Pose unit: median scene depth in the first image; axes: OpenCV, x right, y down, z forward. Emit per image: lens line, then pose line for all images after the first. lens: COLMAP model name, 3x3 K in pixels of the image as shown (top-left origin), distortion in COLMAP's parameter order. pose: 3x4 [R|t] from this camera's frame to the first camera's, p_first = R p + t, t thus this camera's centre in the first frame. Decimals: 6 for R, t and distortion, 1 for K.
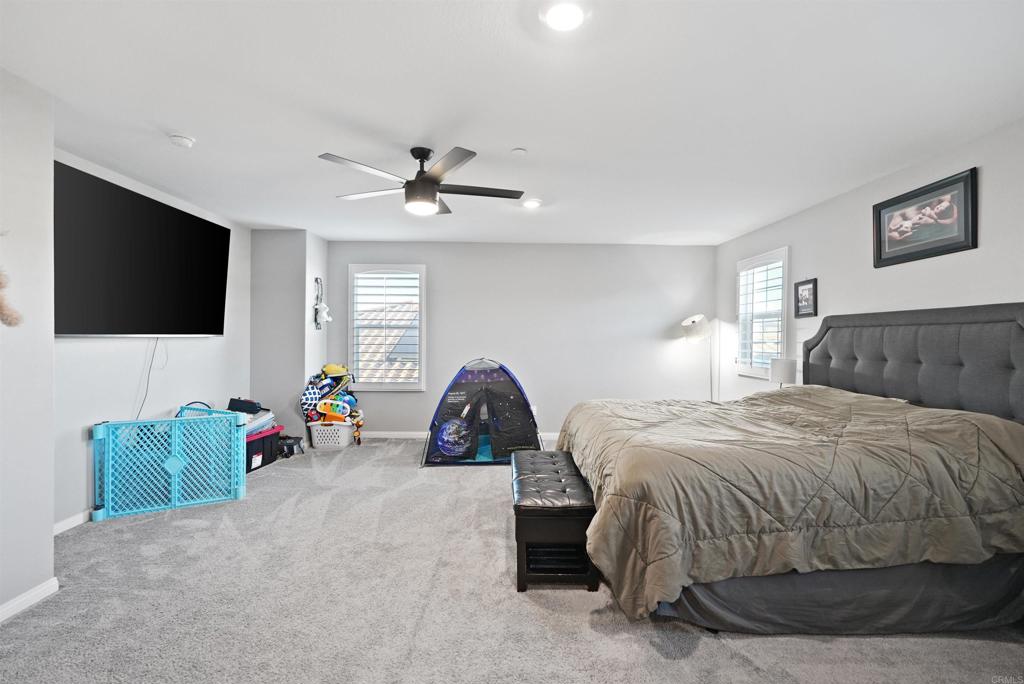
lens RADIAL K [[466.5, 0, 512.0], [0, 466.5, 342.0], [0, 0, 1]] dist [-0.000163, 0.000319]
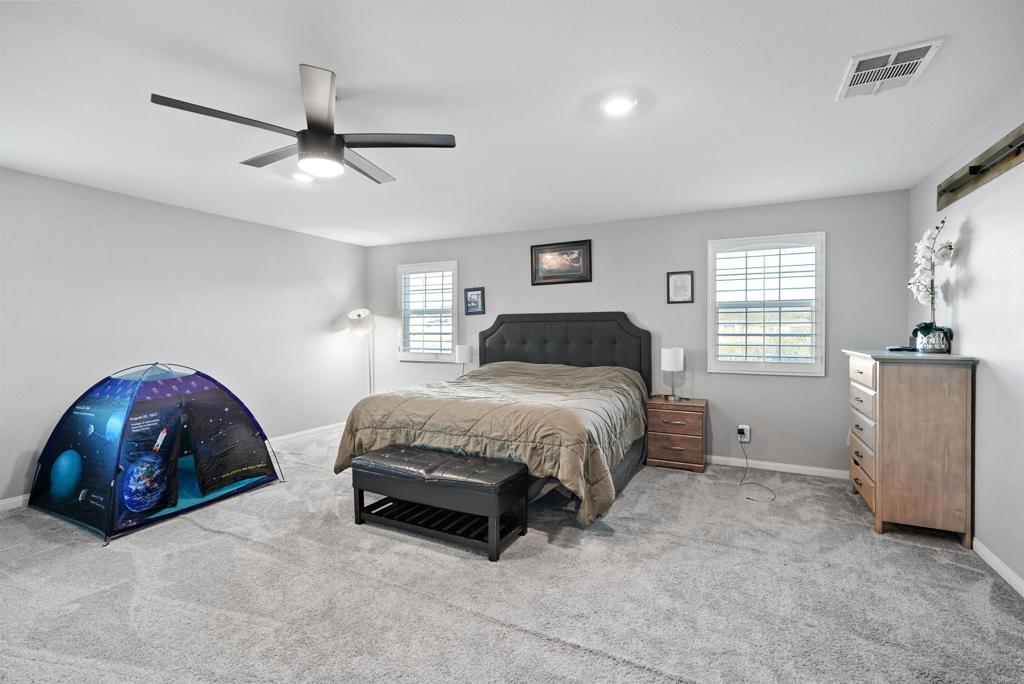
lens RADIAL K [[455.9, 0, 512.0], [0, 455.9, 342.0], [0, 0, 1]] dist [-0.001255, 0.000323]
pose [[0.464662, -0.034088, 0.884832, -0.535253], [0.015854, 0.999419, 0.030177, -0.010577], [-0.885346, 0.000006, 0.464932, 0.272791]]
